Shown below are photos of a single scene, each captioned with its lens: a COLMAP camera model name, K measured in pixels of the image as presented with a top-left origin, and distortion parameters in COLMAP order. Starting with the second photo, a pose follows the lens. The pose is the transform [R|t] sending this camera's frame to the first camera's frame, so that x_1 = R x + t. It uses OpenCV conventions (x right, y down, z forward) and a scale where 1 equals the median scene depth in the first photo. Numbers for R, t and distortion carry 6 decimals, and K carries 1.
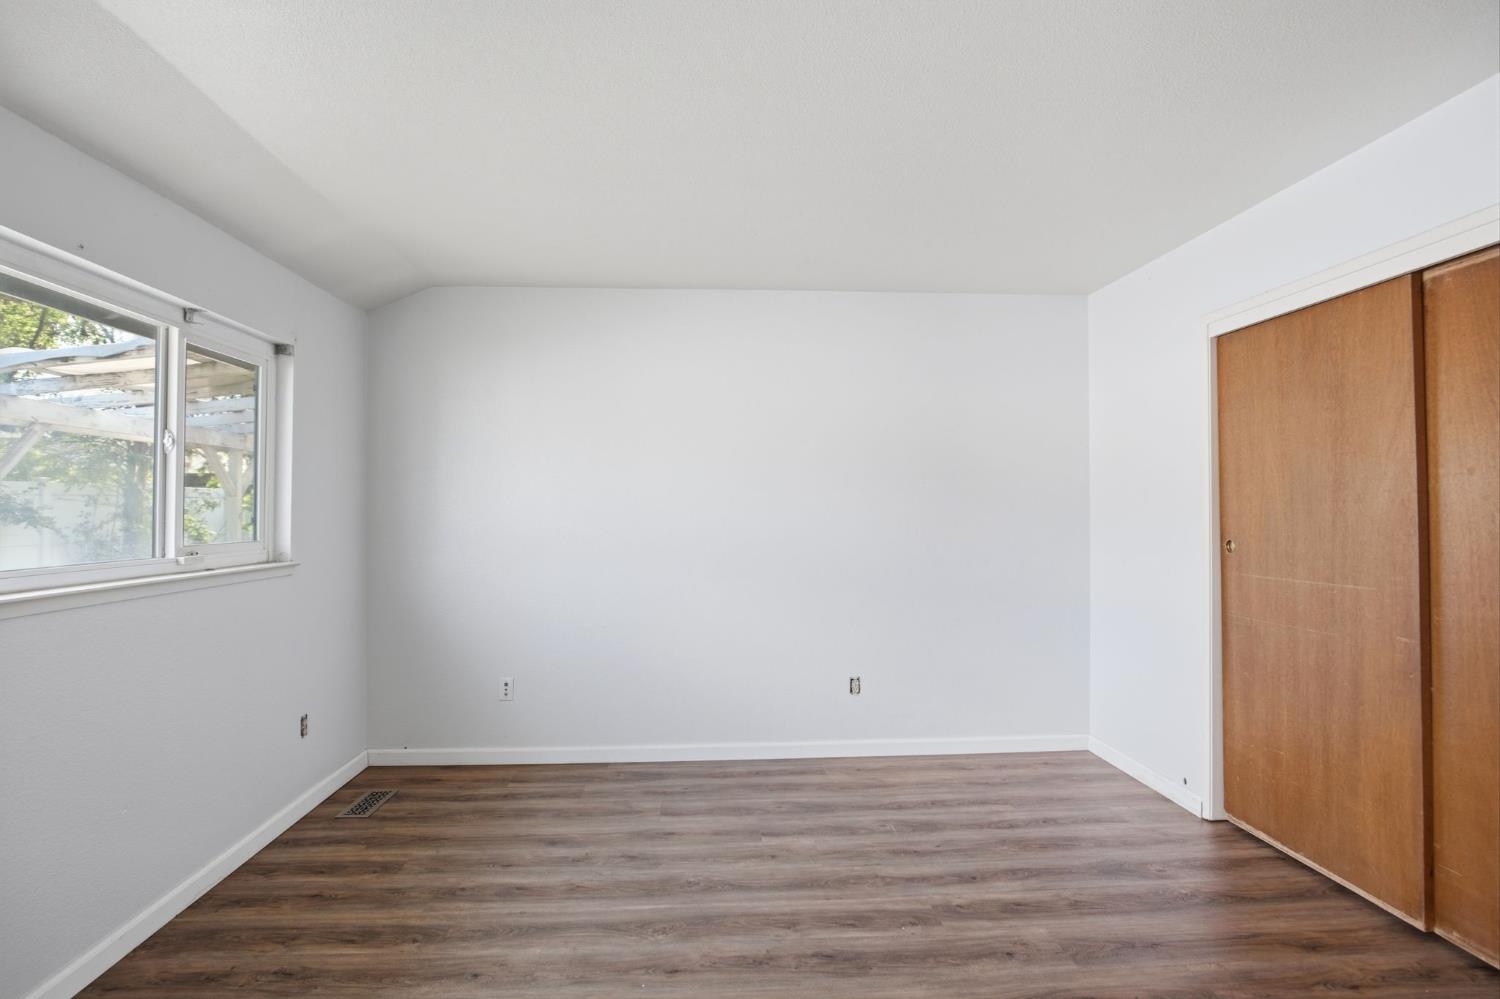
lens RADIAL K [[801.9, 0, 755.4], [0, 801.9, 498.7], [0, 0, 1]] dist [-0.035945, 0.011760]
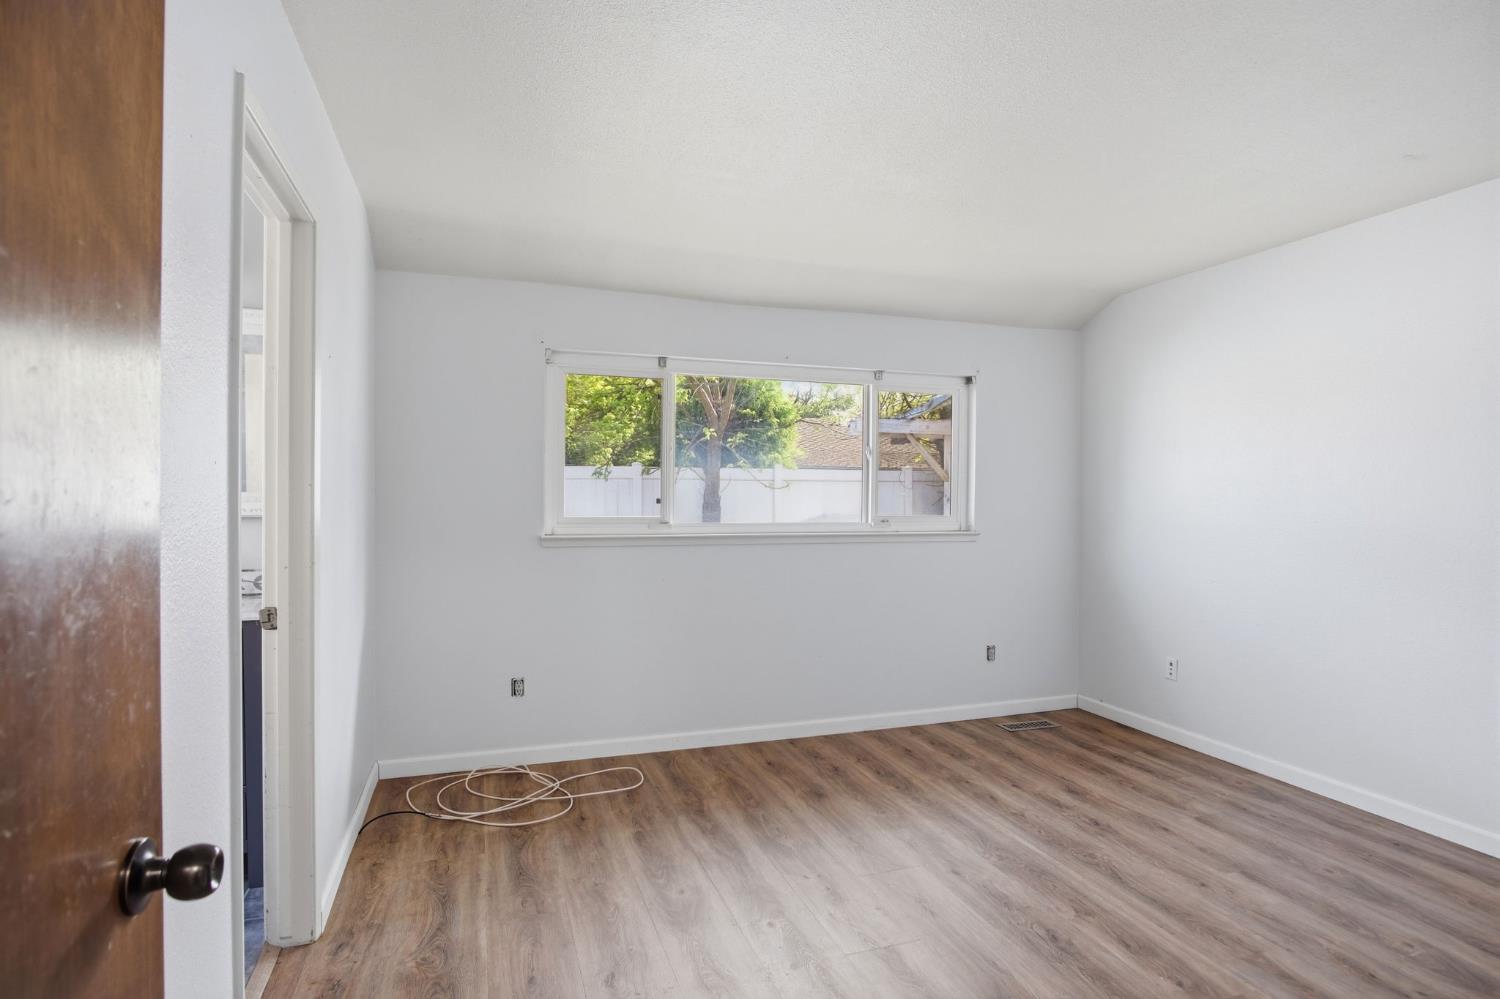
lens RADIAL K [[801.9, 0, 755.4], [0, 801.9, 498.7], [0, 0, 1]] dist [-0.035945, 0.011760]
pose [[0.248722, 0.003003, -0.968570, 0.683767], [0.007487, 0.999959, 0.005023, 0.011381], [0.968546, -0.008501, 0.248690, 0.278983]]
